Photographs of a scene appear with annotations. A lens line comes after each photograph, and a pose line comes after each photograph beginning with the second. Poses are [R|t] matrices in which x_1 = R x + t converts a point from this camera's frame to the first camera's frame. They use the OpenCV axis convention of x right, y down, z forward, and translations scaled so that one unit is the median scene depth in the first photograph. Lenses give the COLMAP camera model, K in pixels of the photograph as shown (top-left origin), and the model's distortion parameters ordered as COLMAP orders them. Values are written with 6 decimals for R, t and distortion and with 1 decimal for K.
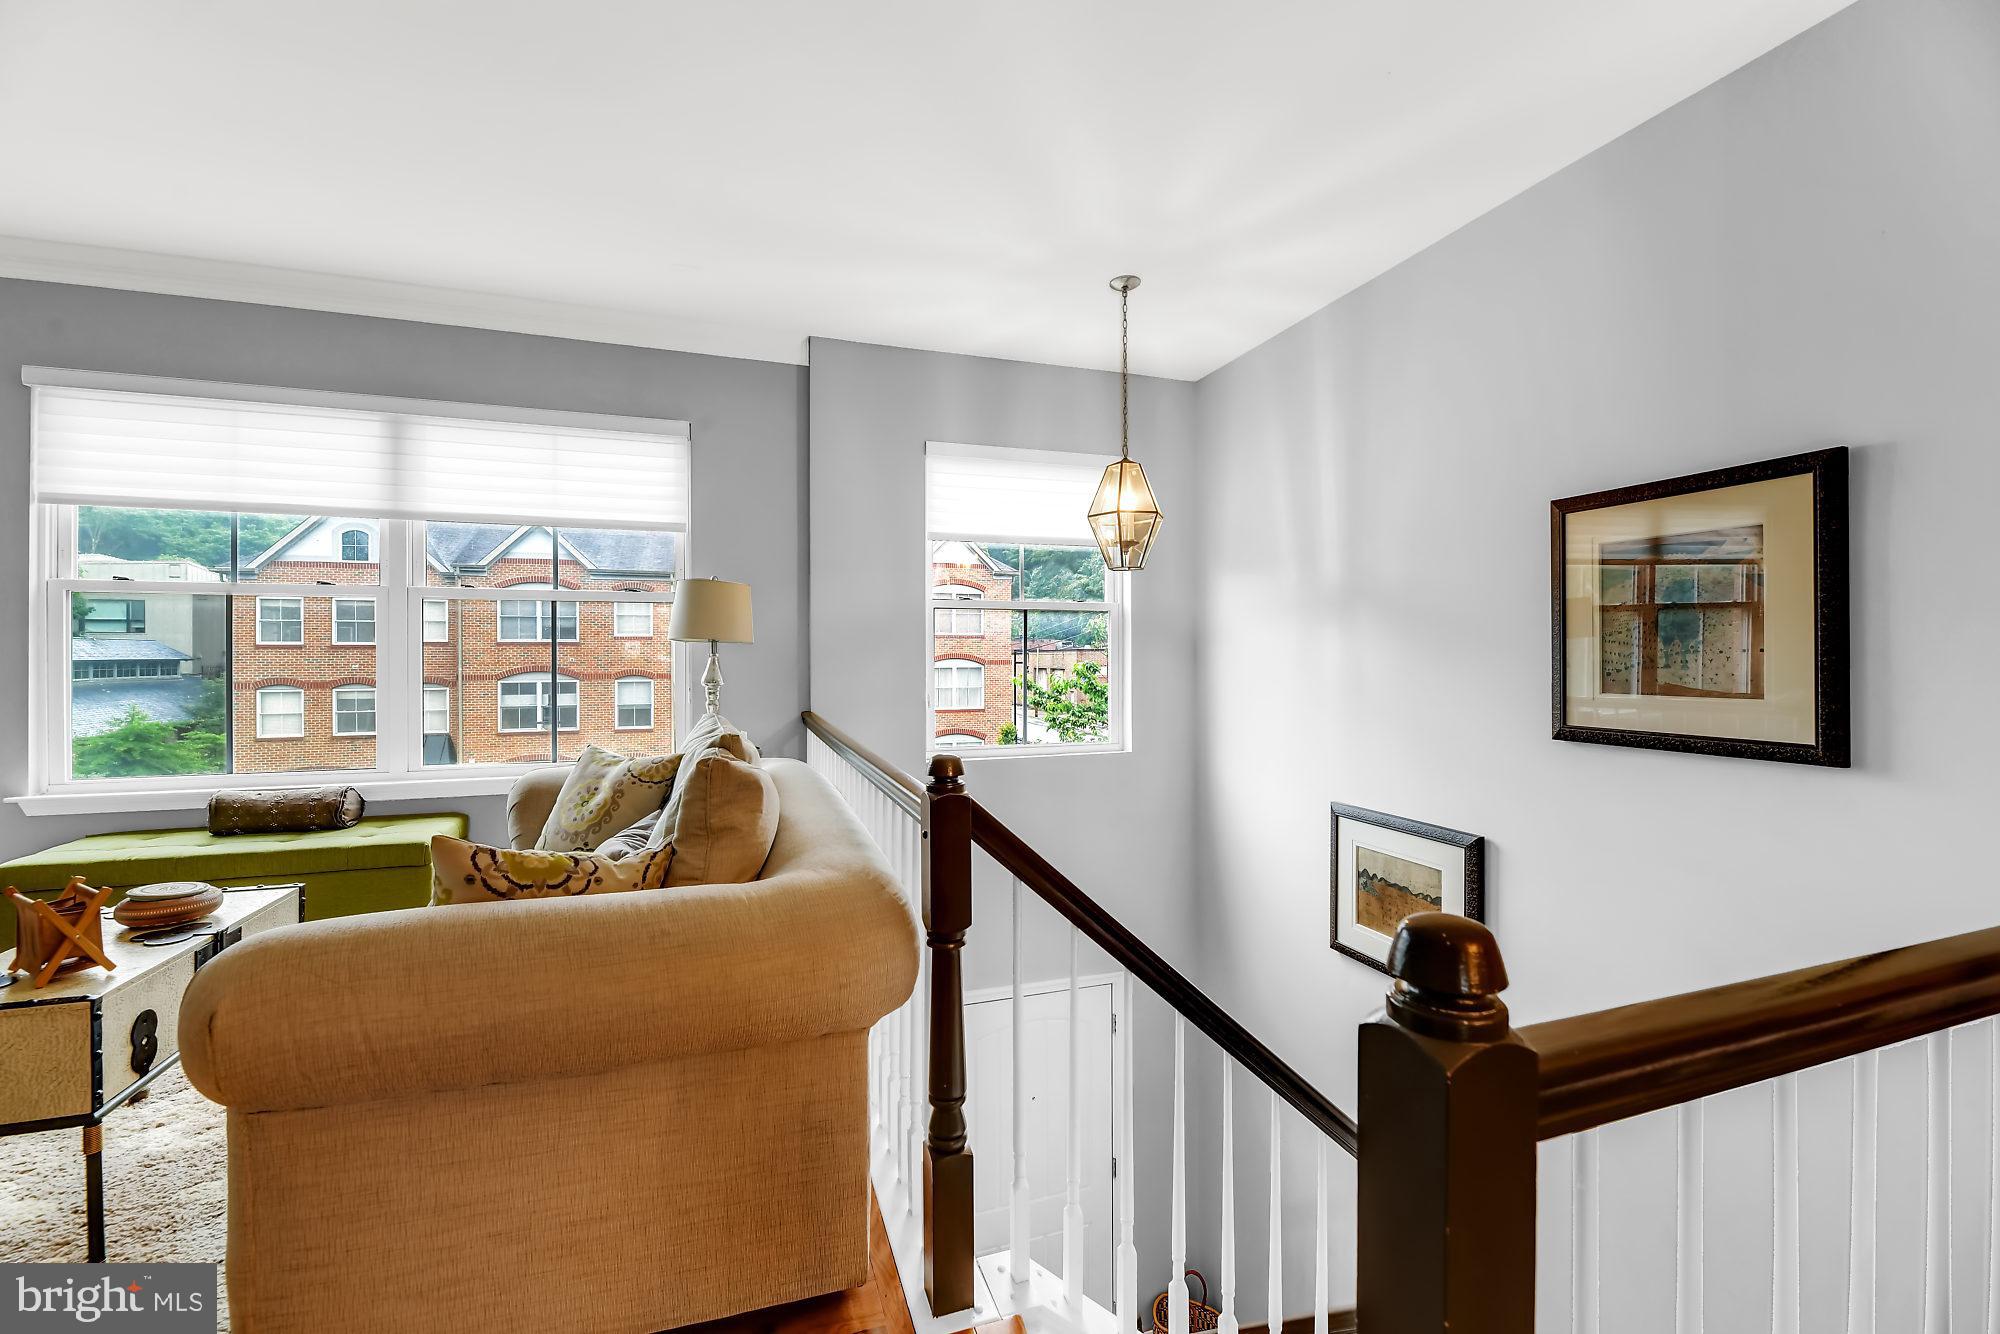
lens RADIAL K [[811.8, 0, 1005.9], [0, 811.8, 660.0], [0, 0, 1]] dist [0.000242, -0.000114]
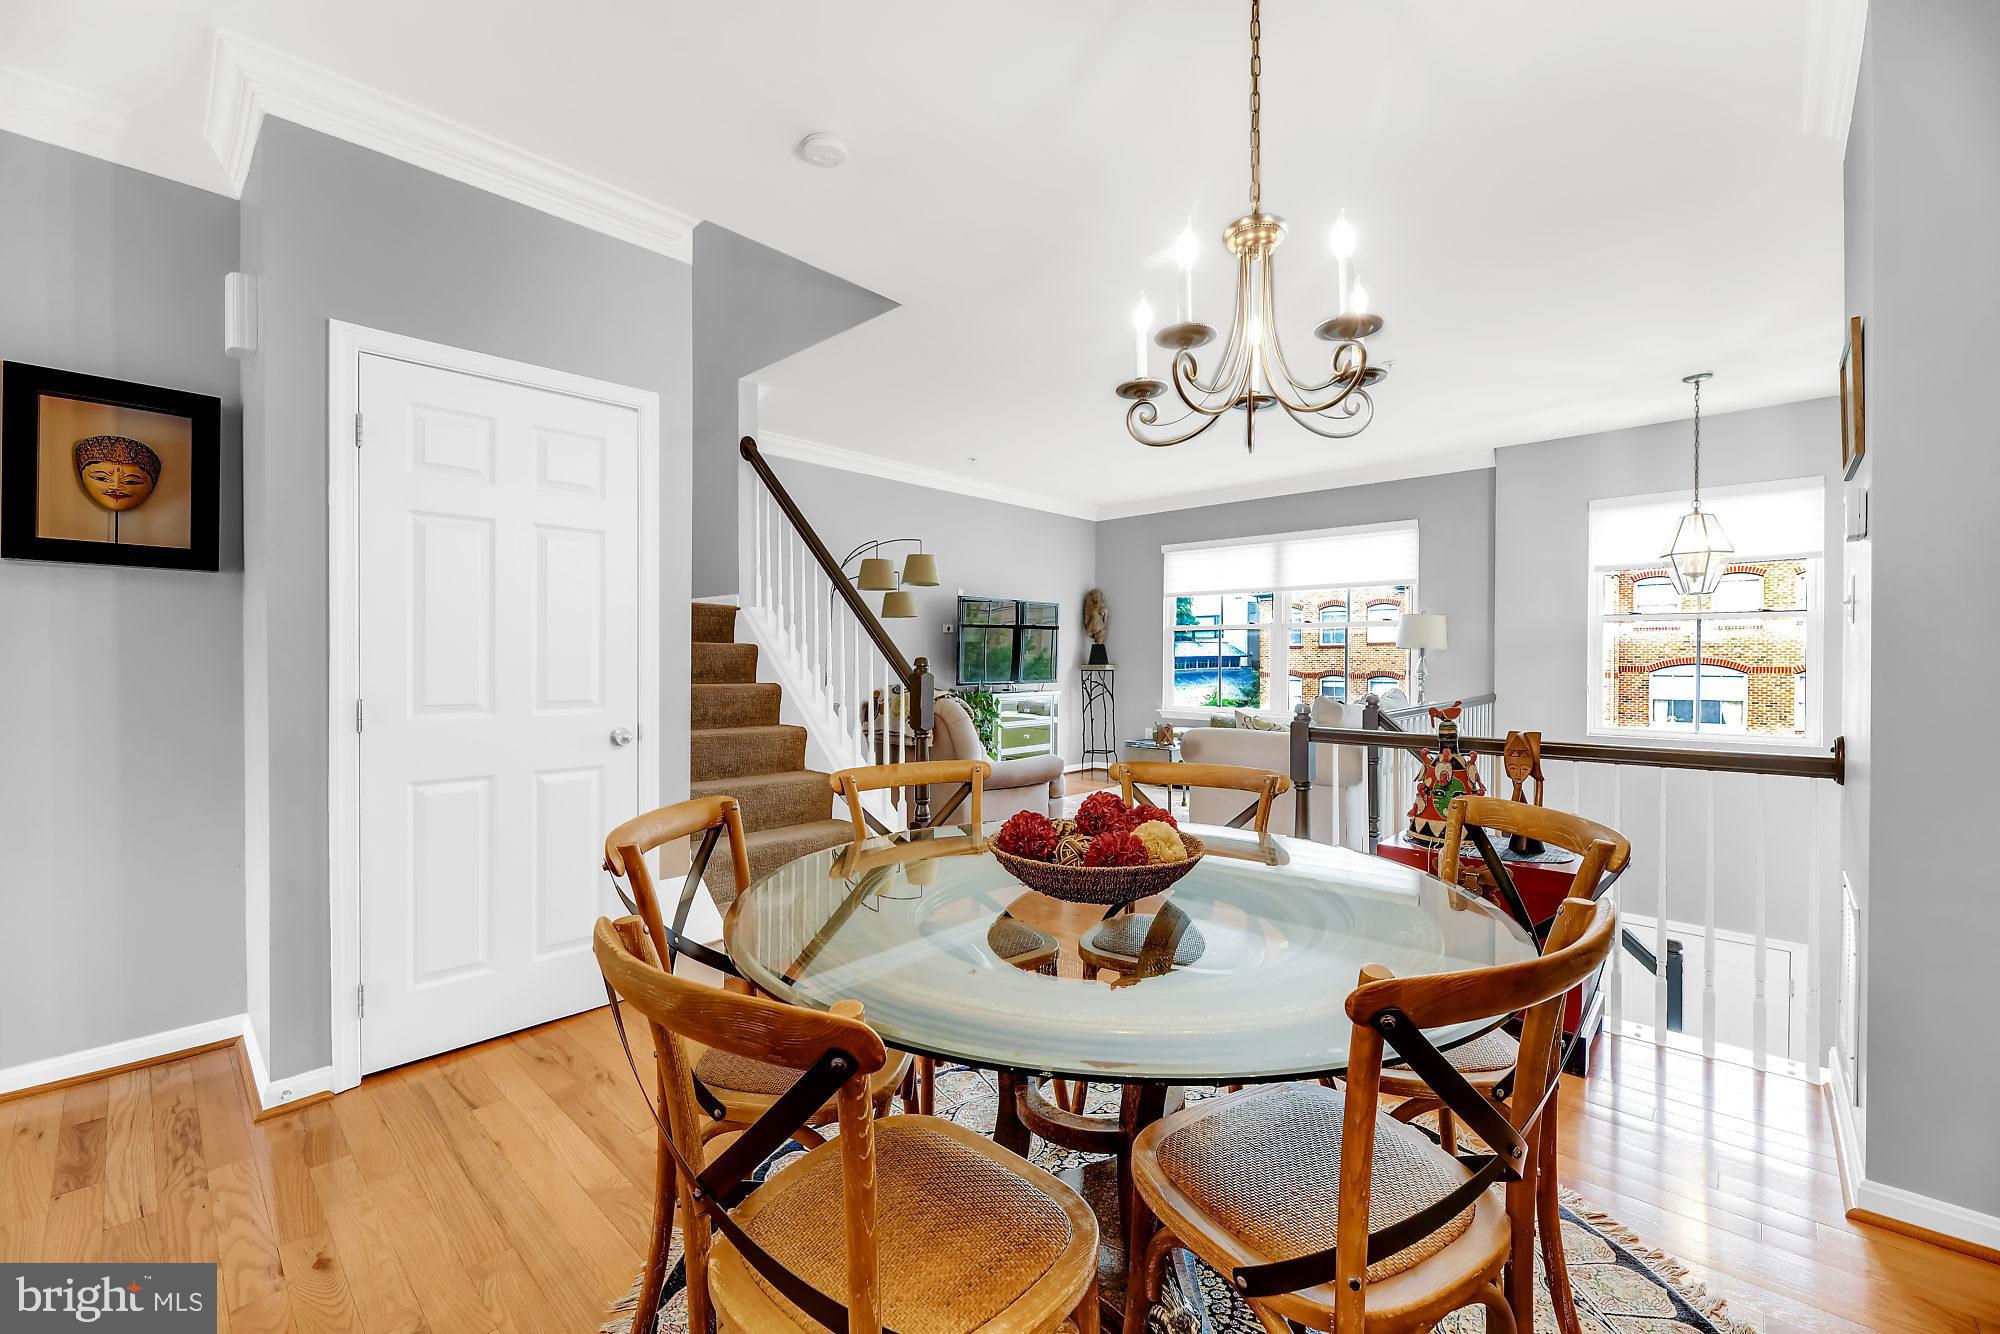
lens RADIAL K [[821.0, 0, 998.2], [0, 821.0, 662.2], [0, 0, 1]] dist [-0.011592, -0.000378]
pose [[0.466632, 0.008232, -0.884413, 0.639935], [-0.002423, 0.999965, 0.008029, -0.005913], [0.884448, -0.001604, 0.466636, -0.508756]]
